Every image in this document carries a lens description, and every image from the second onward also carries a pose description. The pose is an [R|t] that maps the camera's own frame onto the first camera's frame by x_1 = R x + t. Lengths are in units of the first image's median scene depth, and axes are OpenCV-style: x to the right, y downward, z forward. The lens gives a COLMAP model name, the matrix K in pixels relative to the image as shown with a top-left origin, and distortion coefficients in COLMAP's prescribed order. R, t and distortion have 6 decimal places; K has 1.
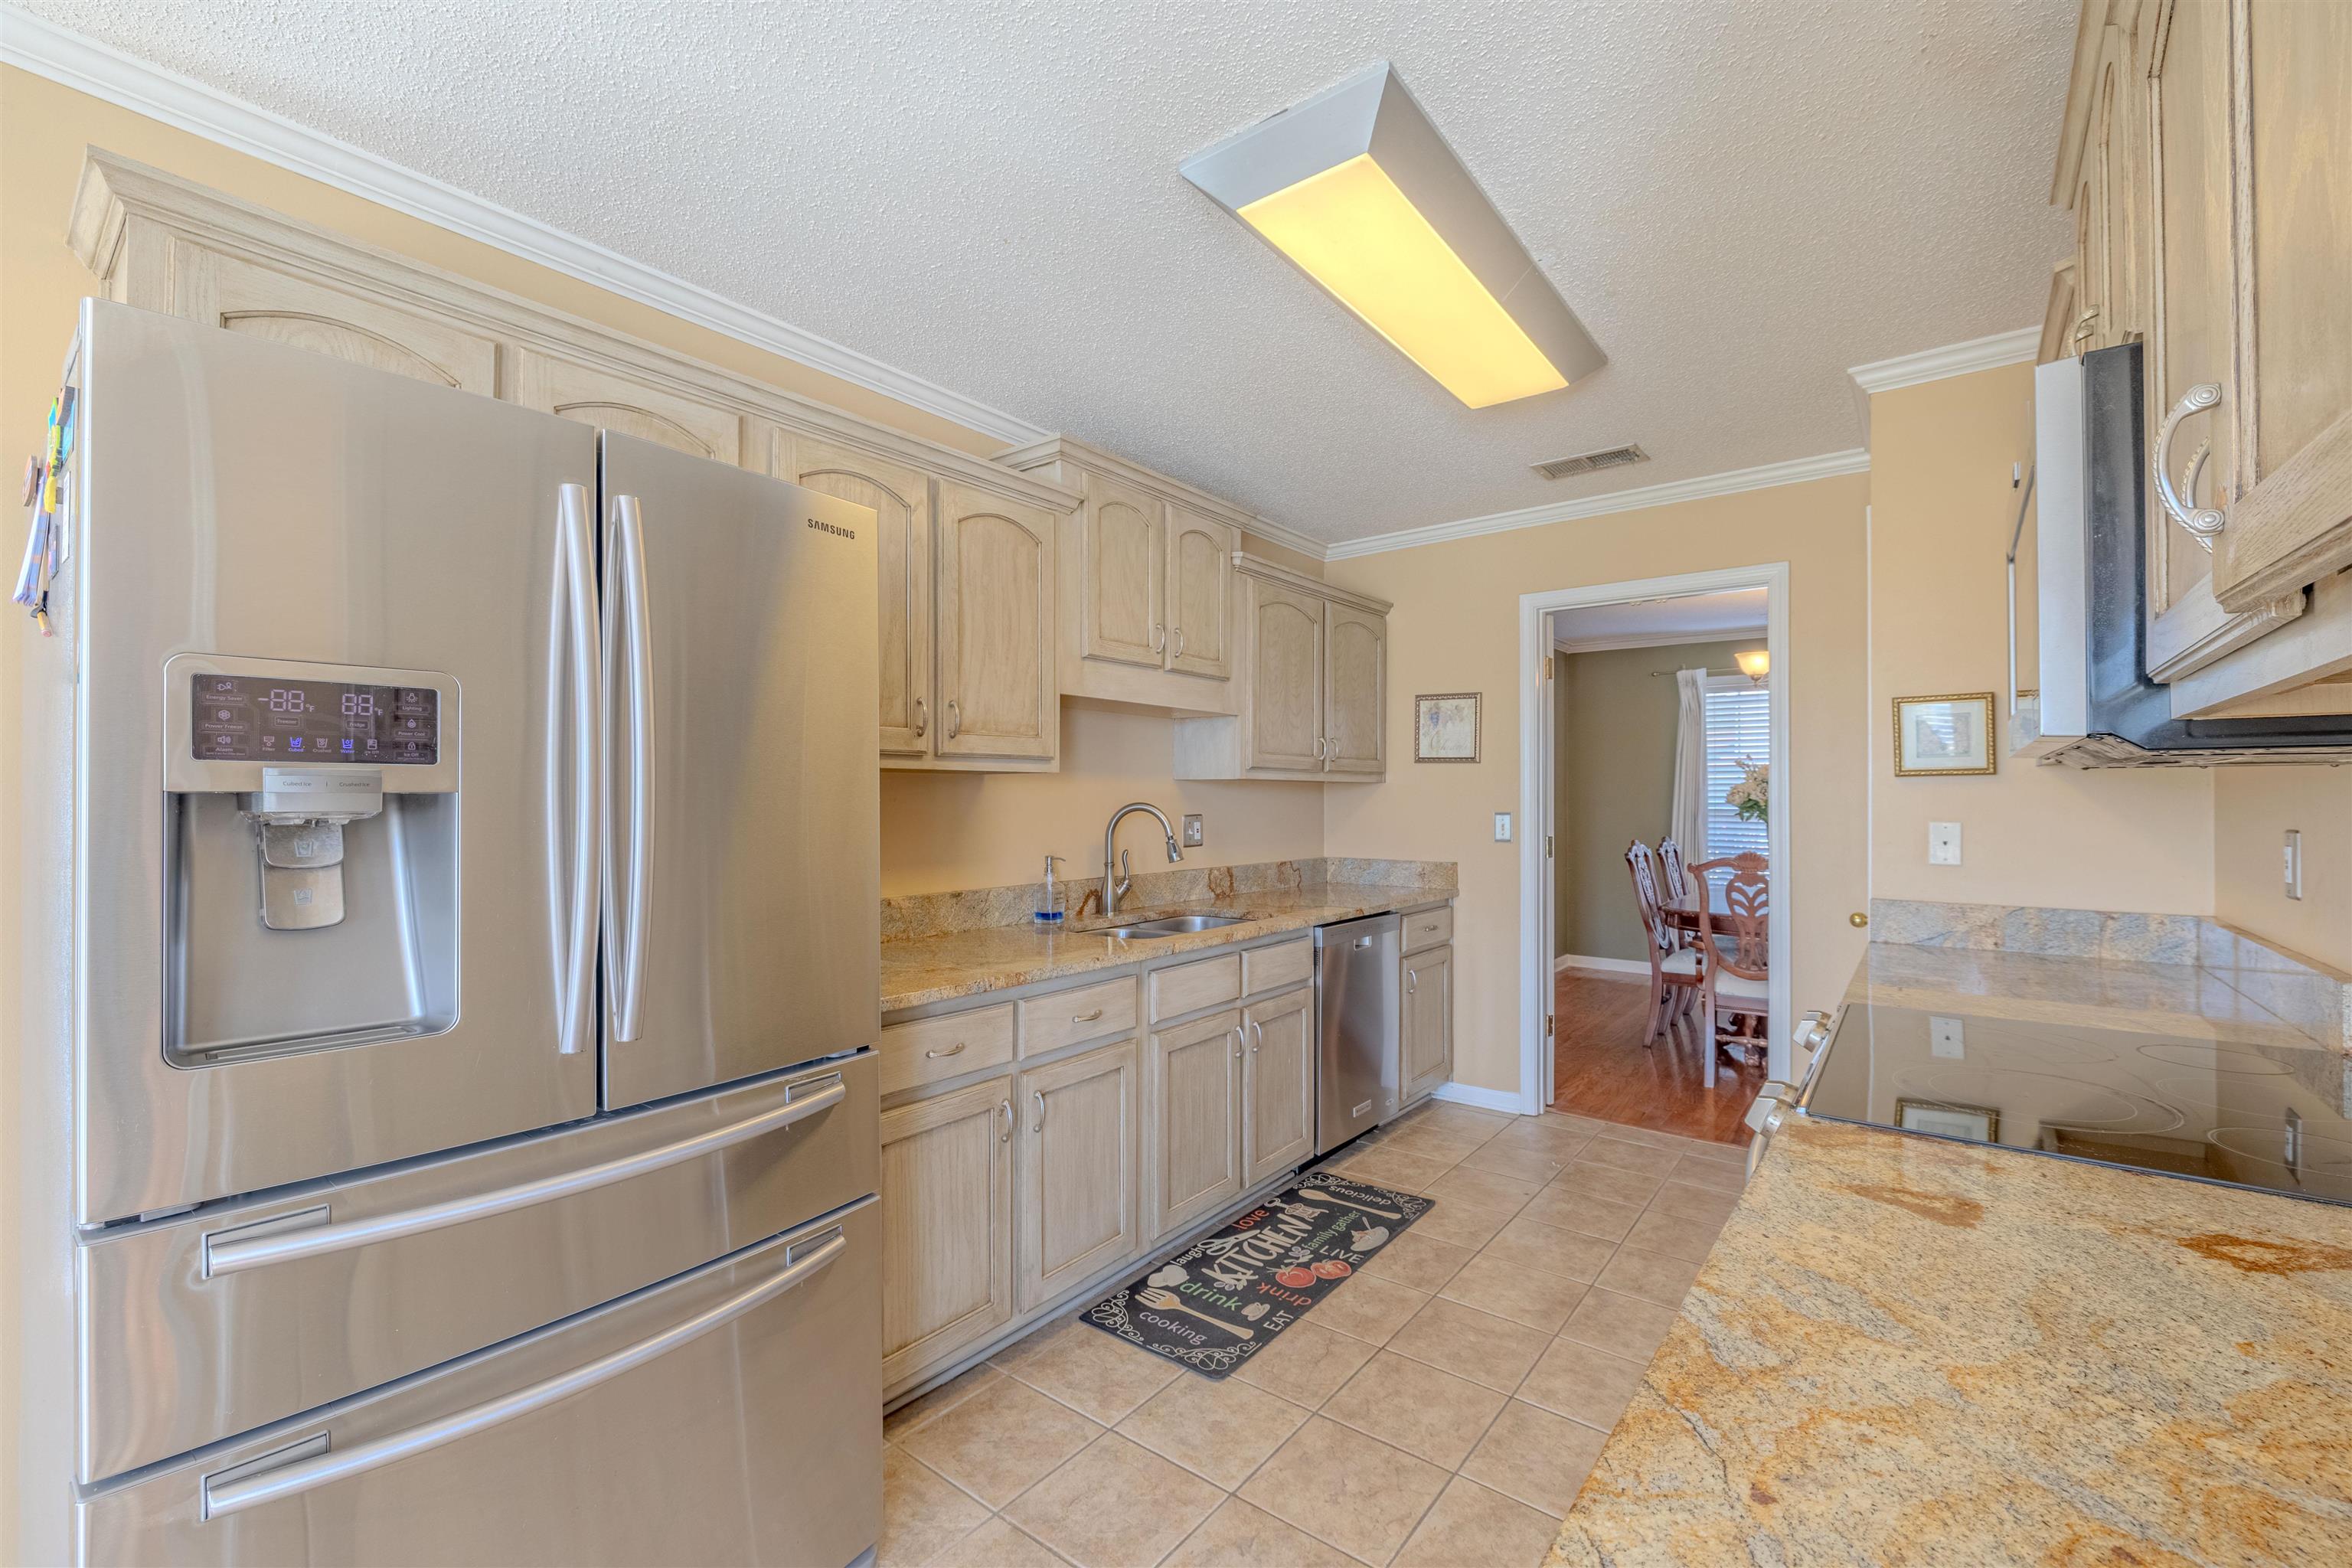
lens RADIAL K [[984.6, 0, 1168.4], [0, 984.6, 789.1], [0, 0, 1]] dist [-0.005310, -0.000393]
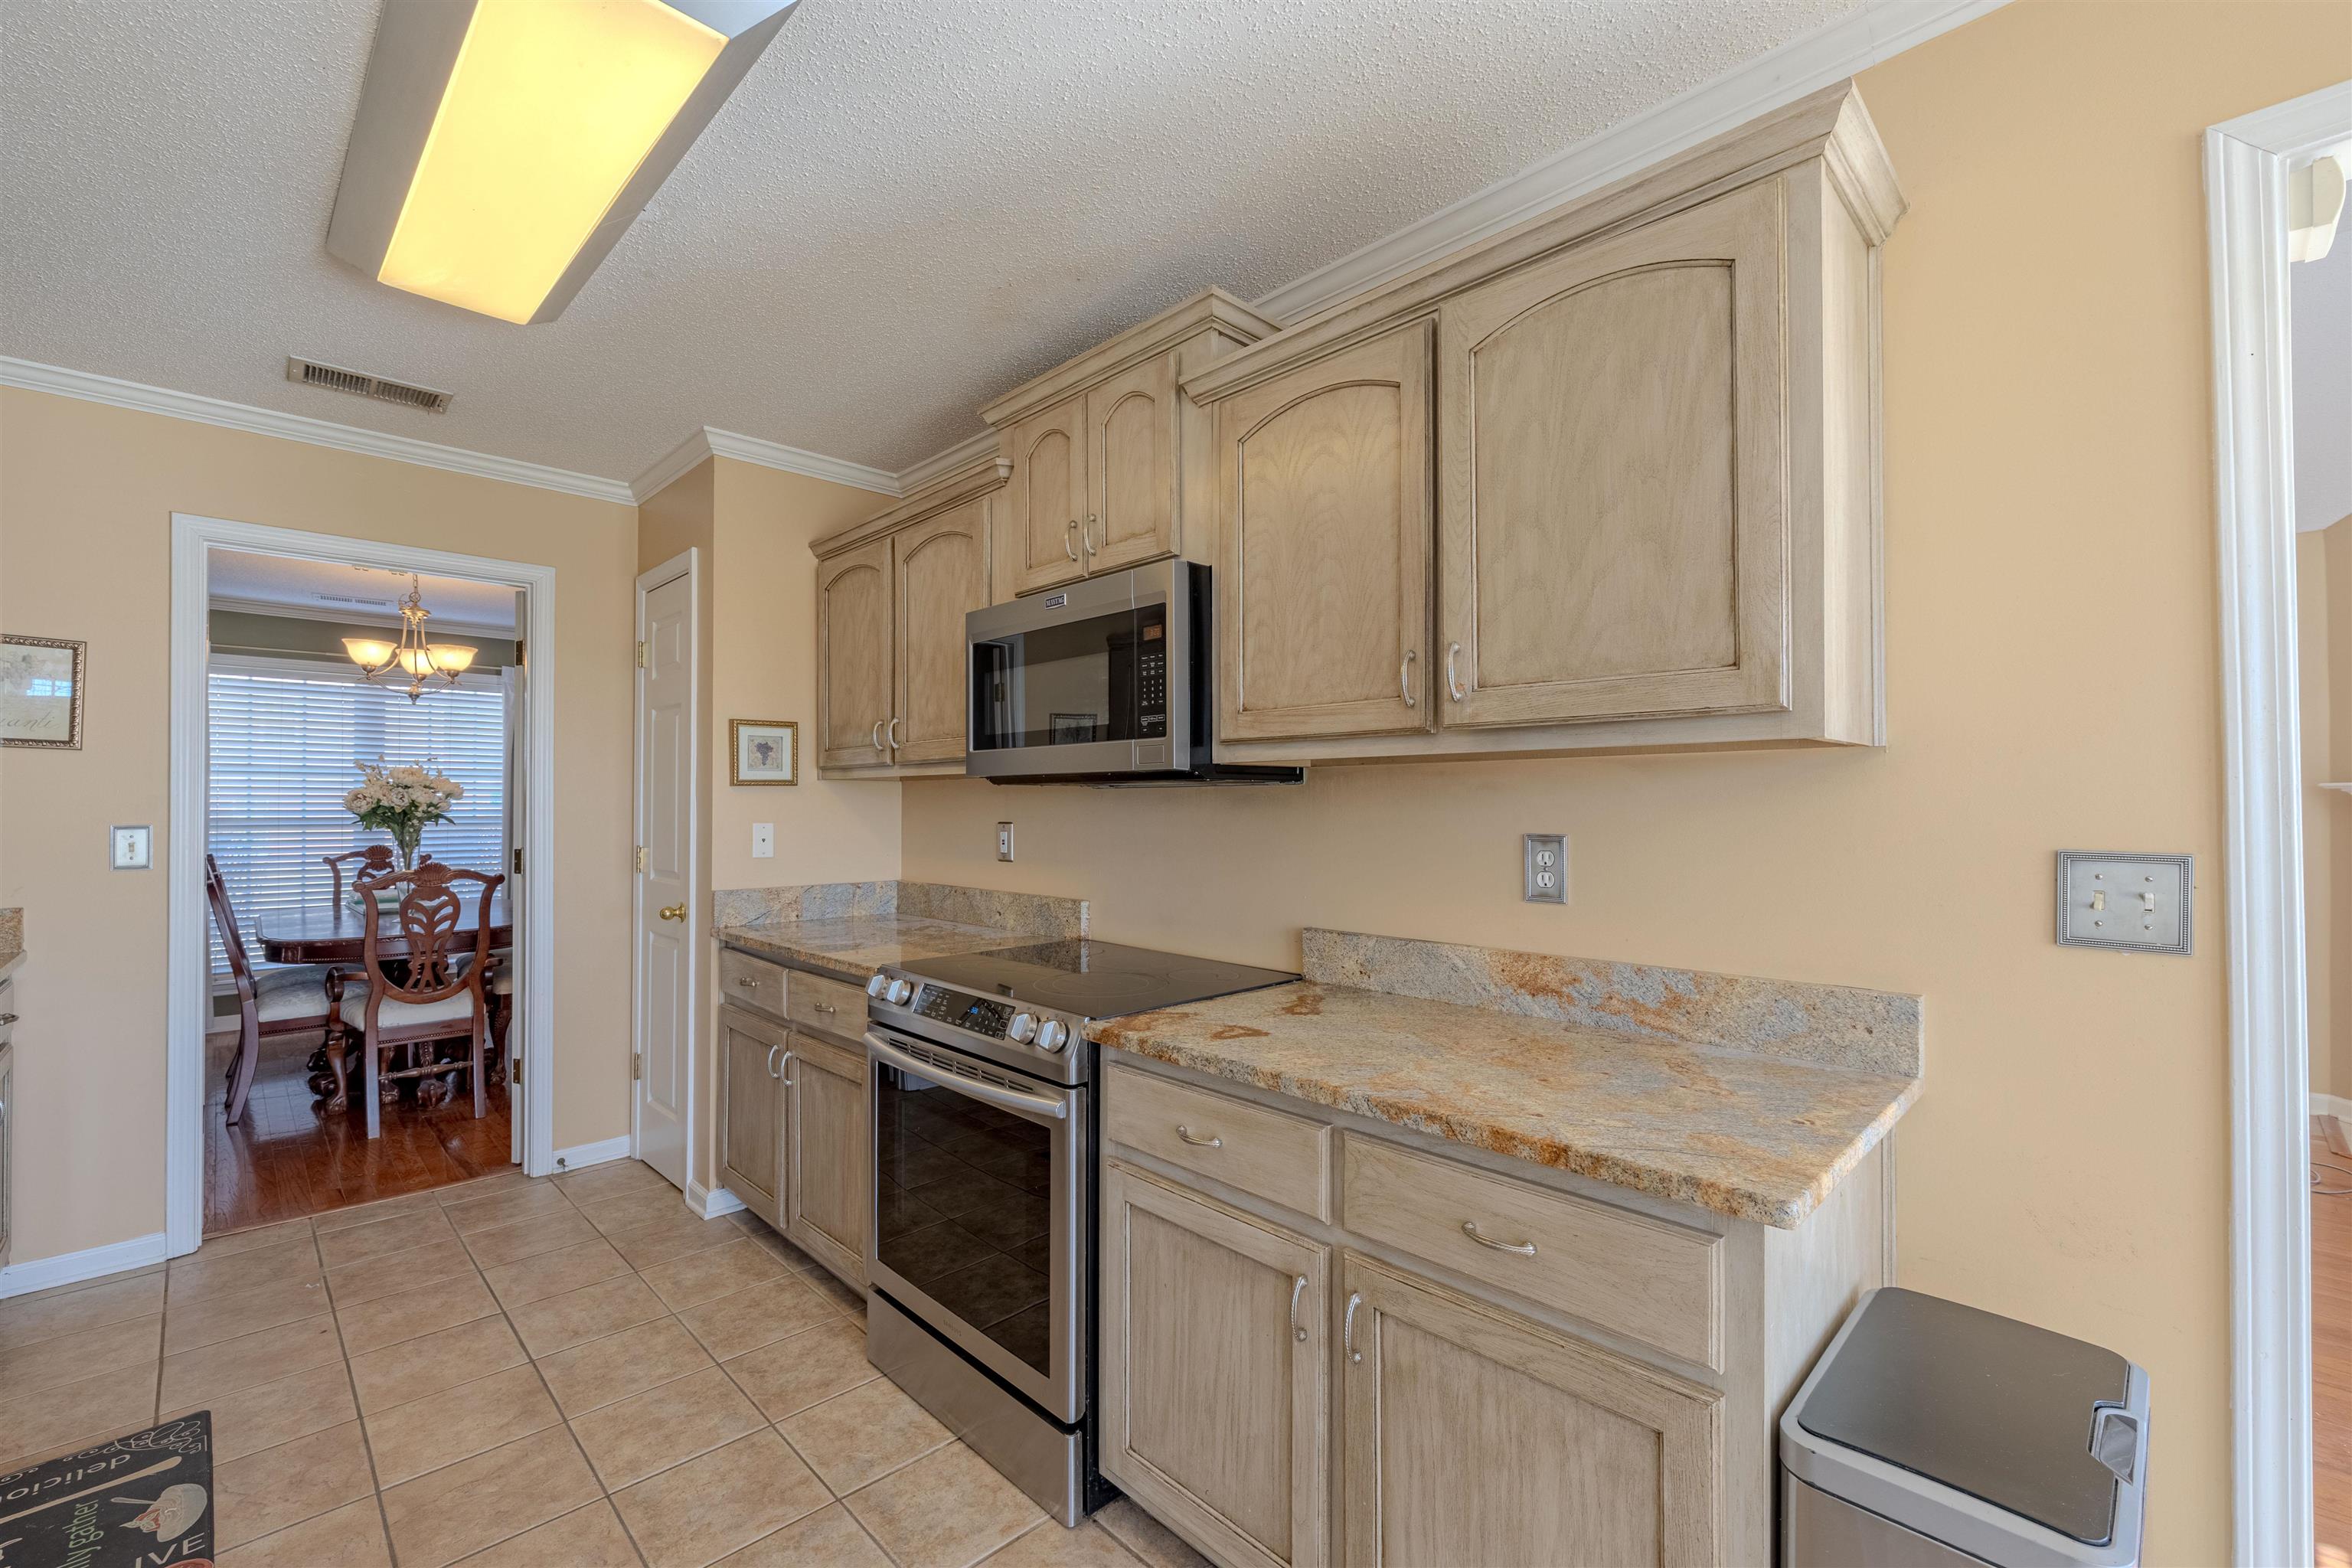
lens RADIAL K [[976.0, 0, 1172.8], [0, 976.0, 792.5], [0, 0, 1]] dist [-0.004308, -0.000368]
pose [[0.129041, 0.010595, 0.991583, -0.318550], [-0.007439, 0.999925, -0.009716, 0.002626], [-0.991611, -0.006122, 0.129110, 0.286938]]
